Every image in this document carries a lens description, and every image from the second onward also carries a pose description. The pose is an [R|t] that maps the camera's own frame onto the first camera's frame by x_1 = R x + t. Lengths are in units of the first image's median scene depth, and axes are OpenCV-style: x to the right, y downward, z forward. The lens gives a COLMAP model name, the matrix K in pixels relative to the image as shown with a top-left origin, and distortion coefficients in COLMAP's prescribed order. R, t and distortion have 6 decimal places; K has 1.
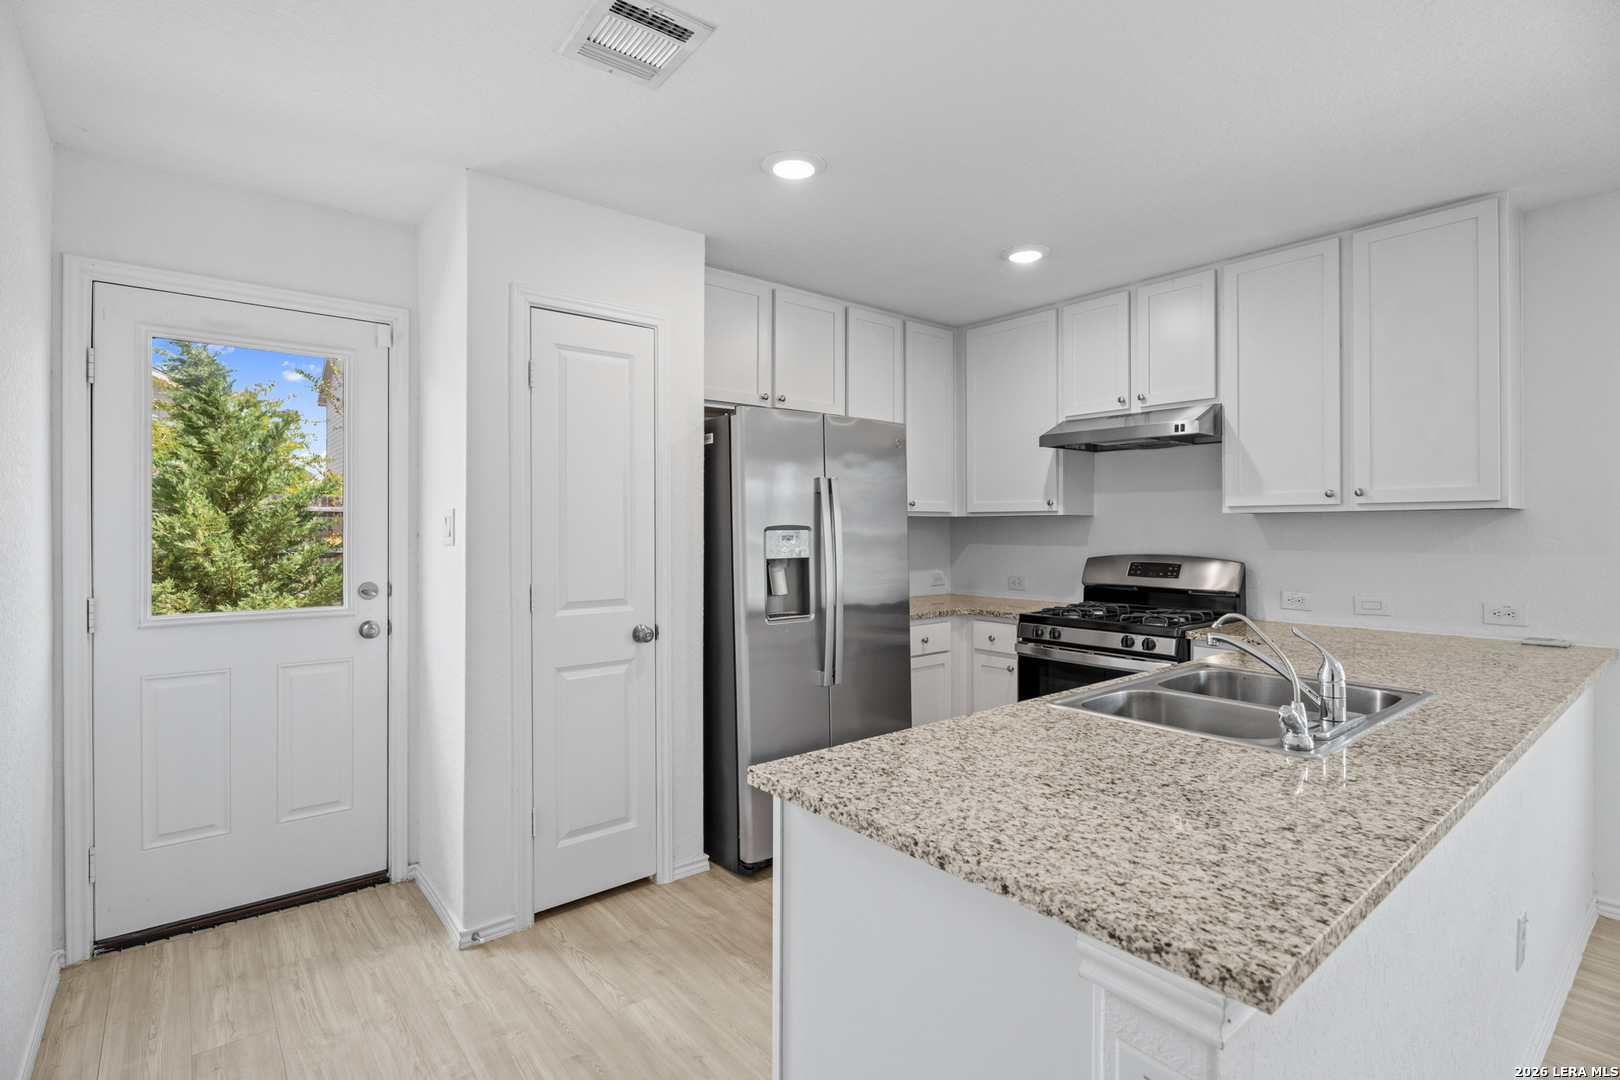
lens RADIAL K [[764.8, 0, 786.6], [0, 764.8, 534.3], [0, 0, 1]] dist [-0.003117, 0.000854]
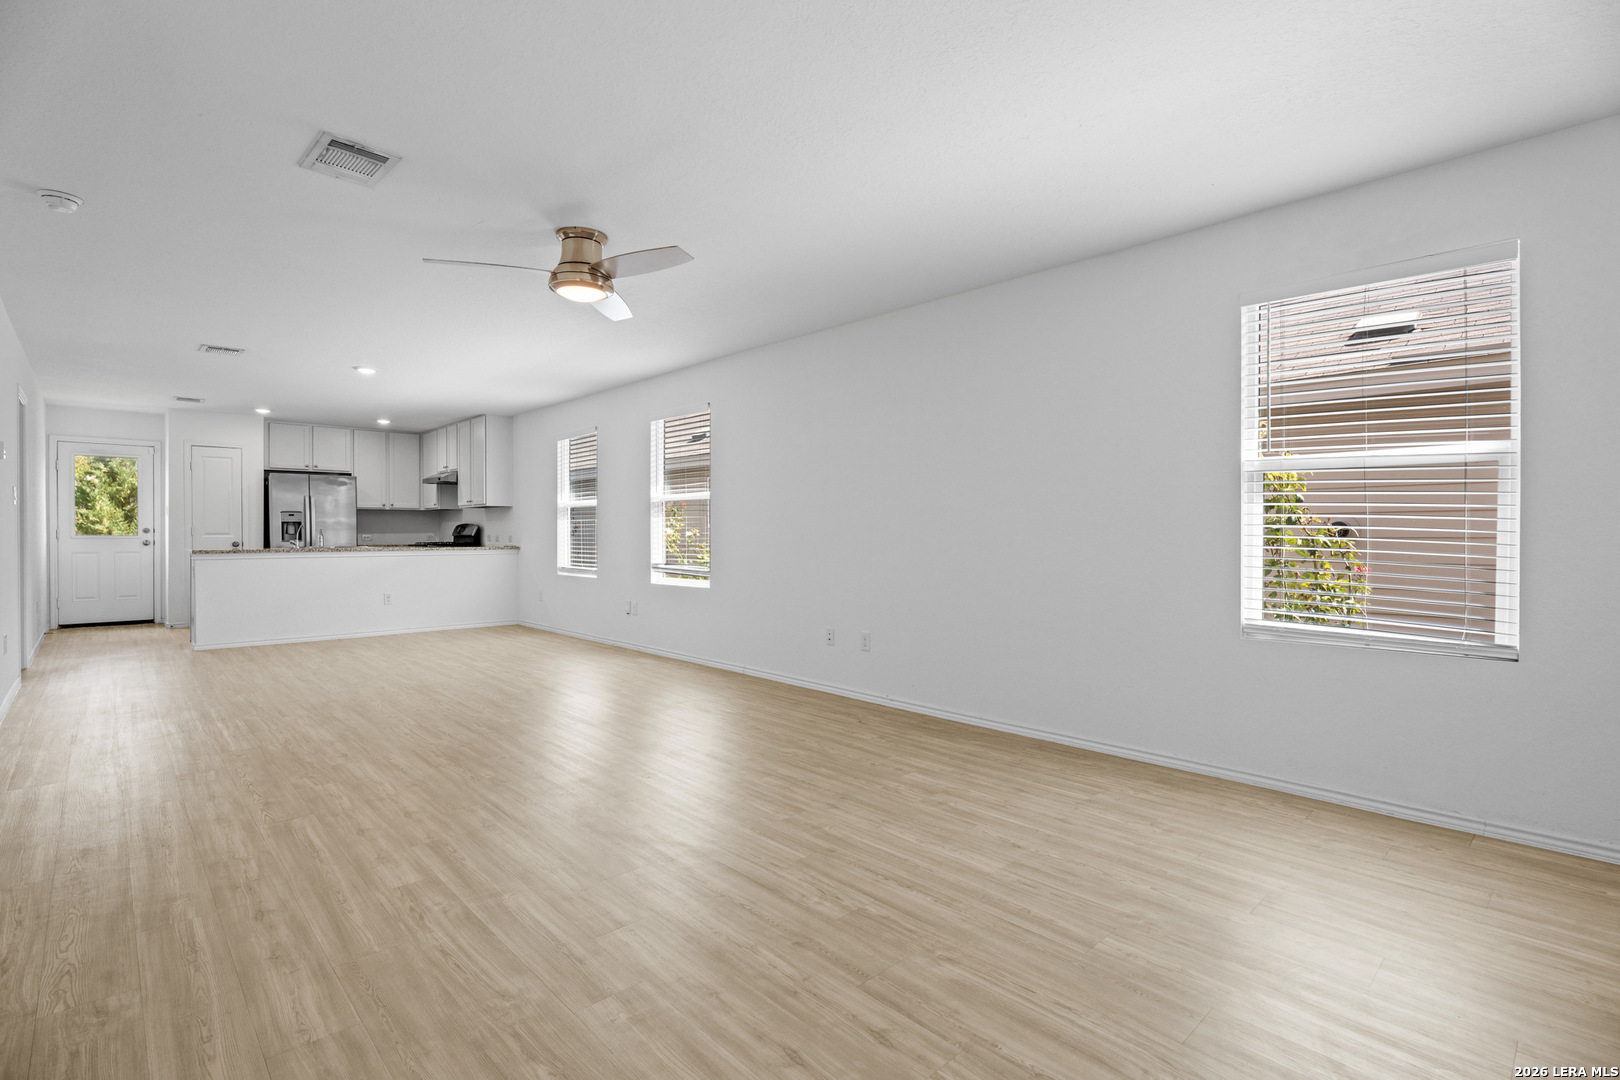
lens RADIAL K [[764.8, 0, 802.0], [0, 764.8, 545.1], [0, 0, 1]] dist [-0.003117, 0.000854]
pose [[0.997762, 0.001536, 0.066845, 1.739349], [-0.002179, 0.999952, 0.009553, 0.085891], [-0.066828, -0.009677, 0.997718, -2.087048]]
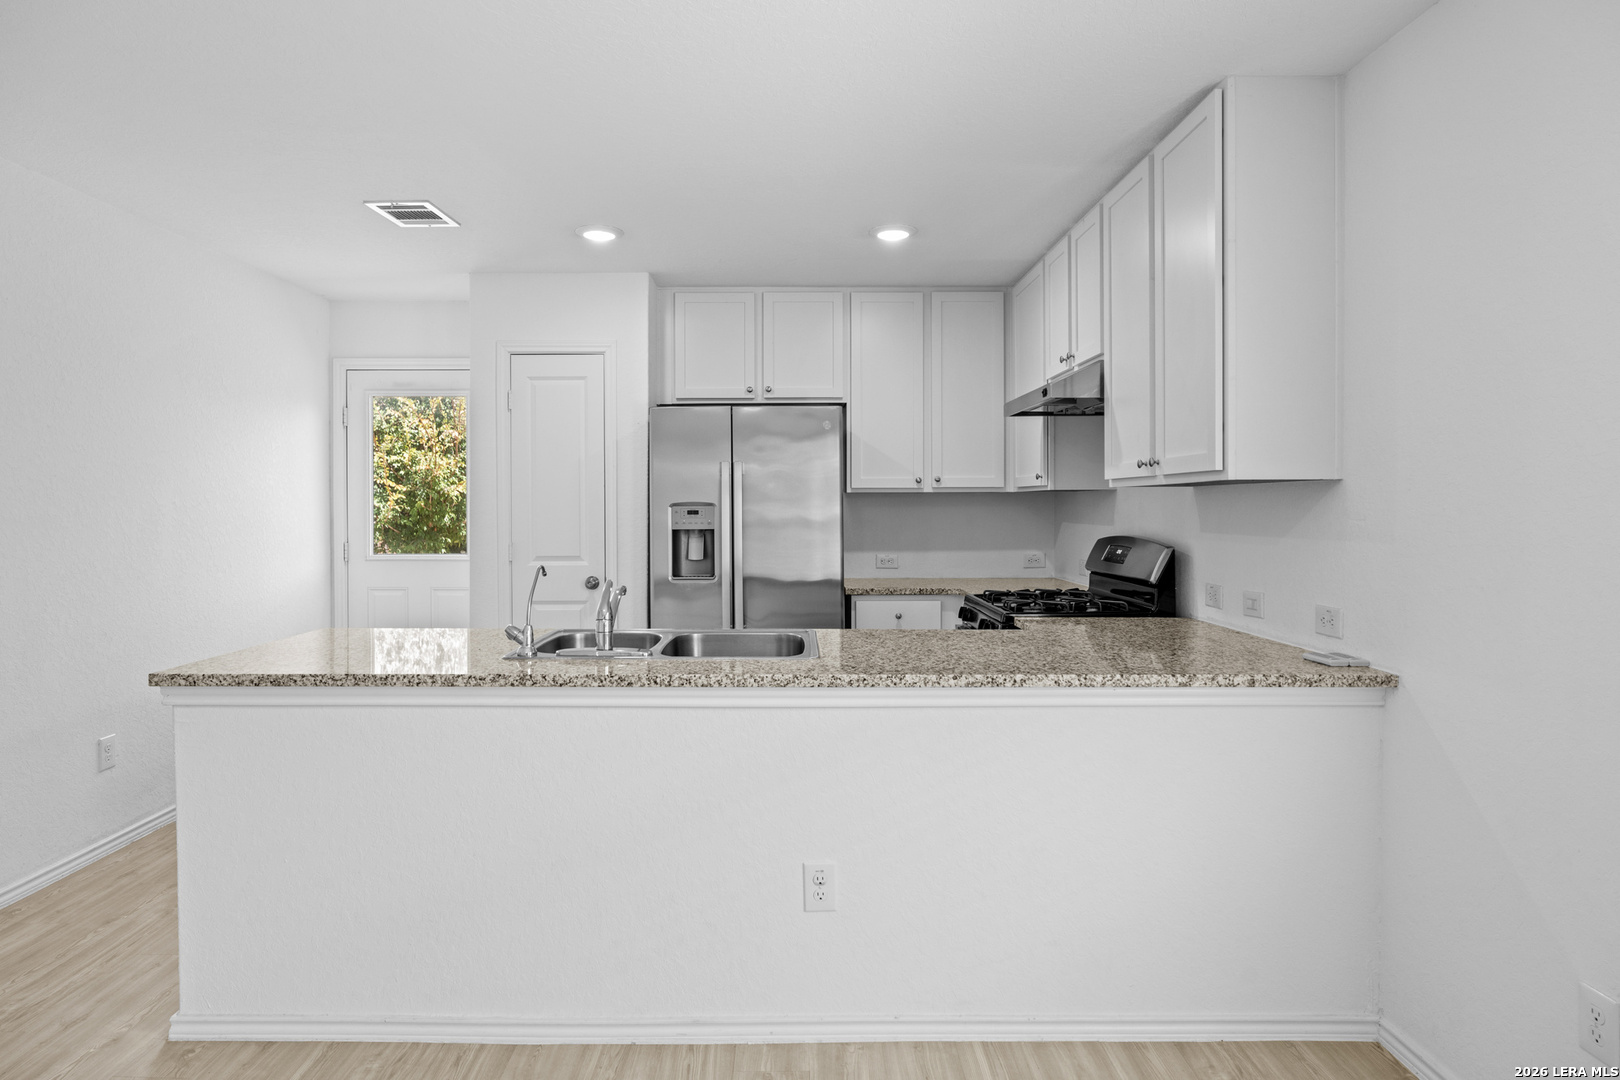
lens RADIAL K [[901.3, 0, 801.7], [0, 901.3, 523.0], [0, 0, 1]] dist [-0.001178, 0.000566]
pose [[0.779422, 0.014346, -0.626335, 0.962586], [-0.005400, 0.999854, 0.016182, -0.002866], [0.626476, -0.009231, 0.779386, -0.005205]]
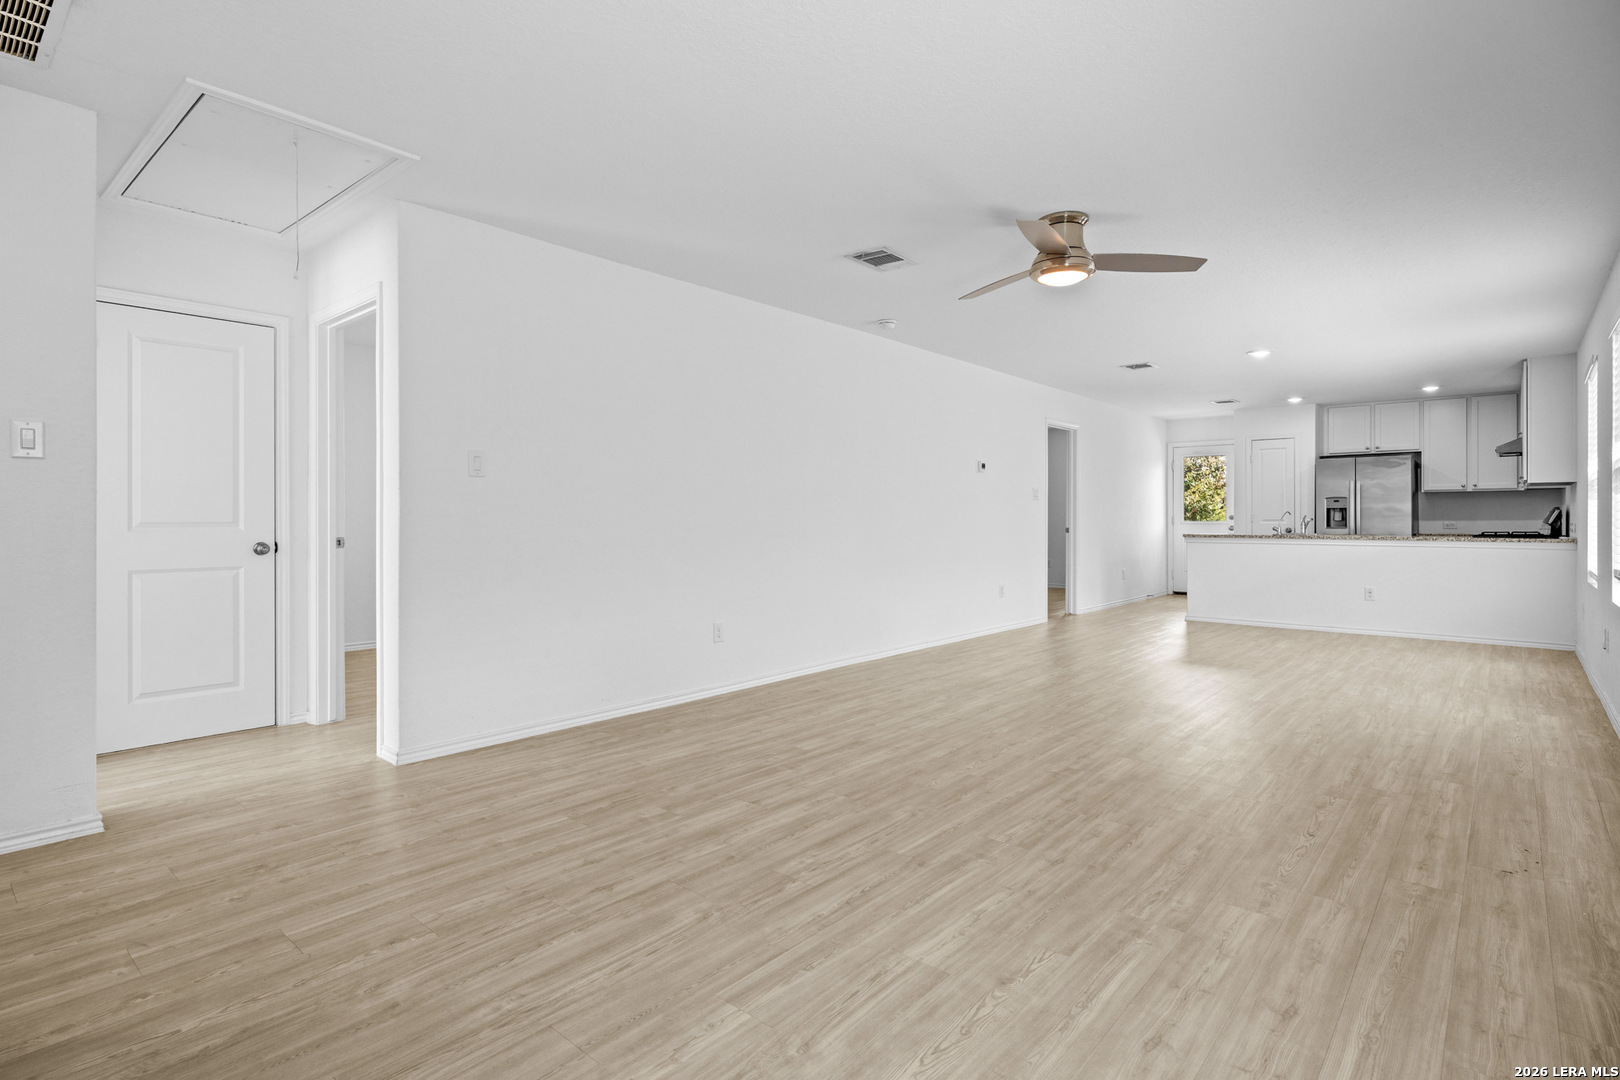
lens RADIAL K [[809.2, 0, 789.3], [0, 809.2, 513.6], [0, 0, 1]] dist [-0.003579, 0.002366]
pose [[0.153436, -0.004249, -0.988149, 2.620059], [-0.009672, 0.999936, -0.005801, 0.086317], [0.988111, 0.010447, 0.153385, -1.501291]]
